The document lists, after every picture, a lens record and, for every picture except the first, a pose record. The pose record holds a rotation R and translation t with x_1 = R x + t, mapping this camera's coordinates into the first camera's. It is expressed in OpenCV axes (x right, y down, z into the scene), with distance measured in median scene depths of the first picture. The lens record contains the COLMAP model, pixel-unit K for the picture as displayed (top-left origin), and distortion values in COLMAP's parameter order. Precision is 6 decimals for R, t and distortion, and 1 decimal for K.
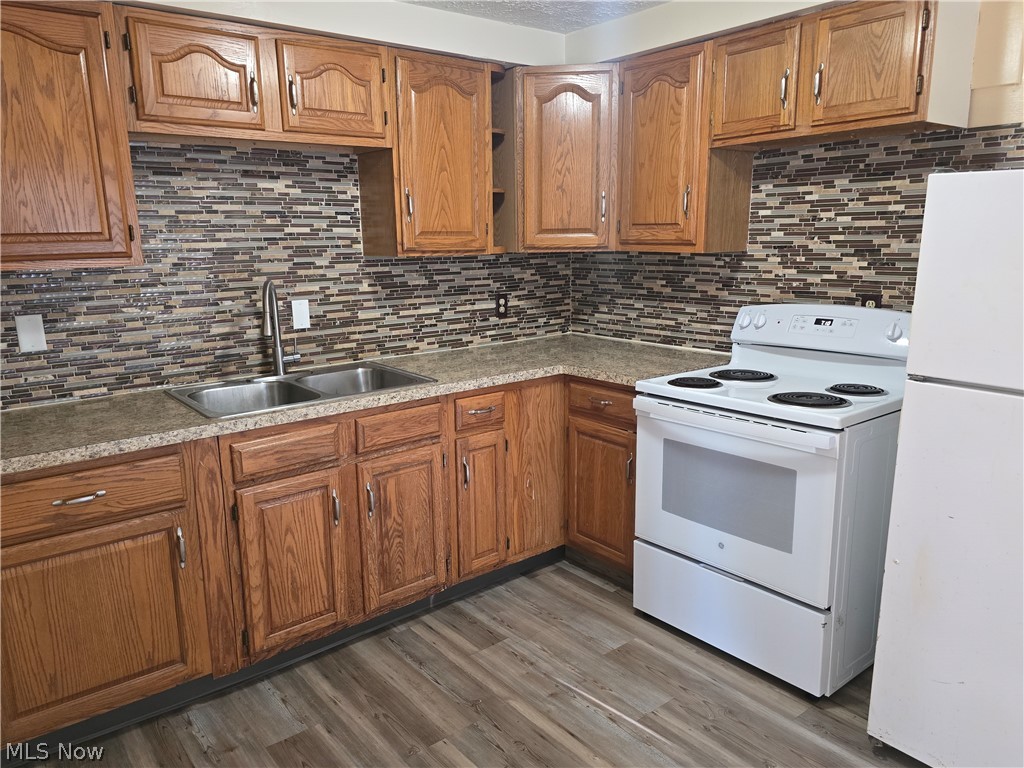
lens RADIAL K [[760.7, 0, 531.4], [0, 760.7, 379.3], [0, 0, 1]] dist [0.076089, -0.110325]
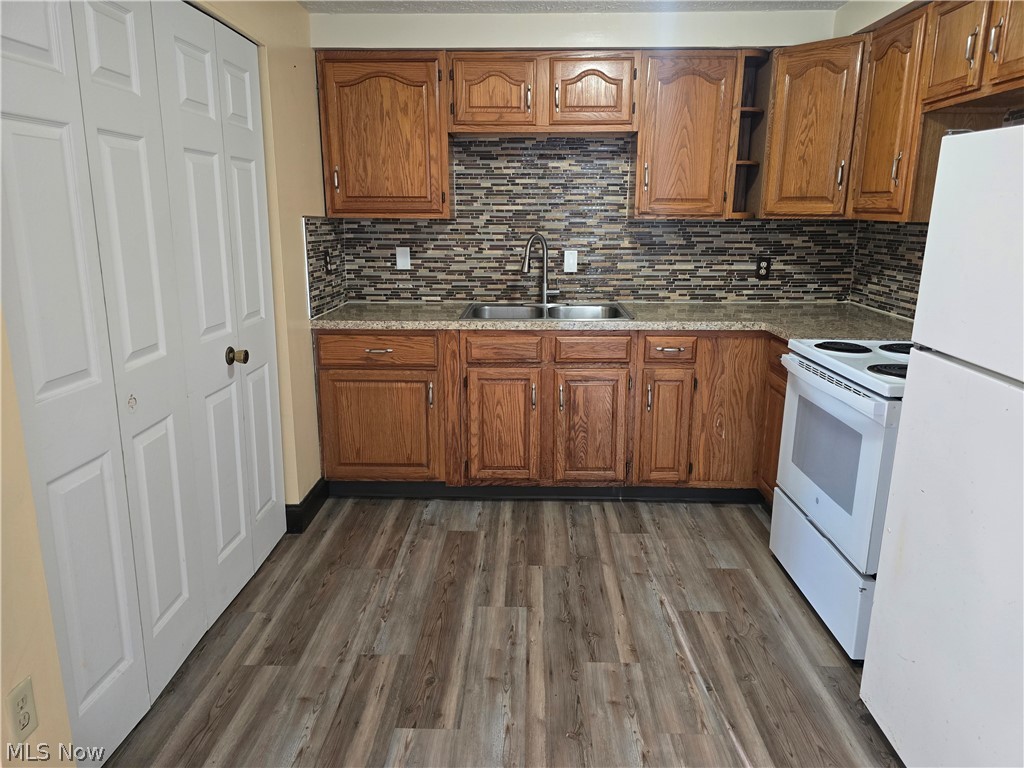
lens RADIAL K [[760.7, 0, 531.4], [0, 760.7, 379.3], [0, 0, 1]] dist [0.076089, -0.110325]
pose [[0.740058, 0.160018, -0.653229, 0.584776], [-0.140259, 0.986647, 0.082791, 0.019776], [0.657755, 0.030351, 0.752621, -0.048252]]
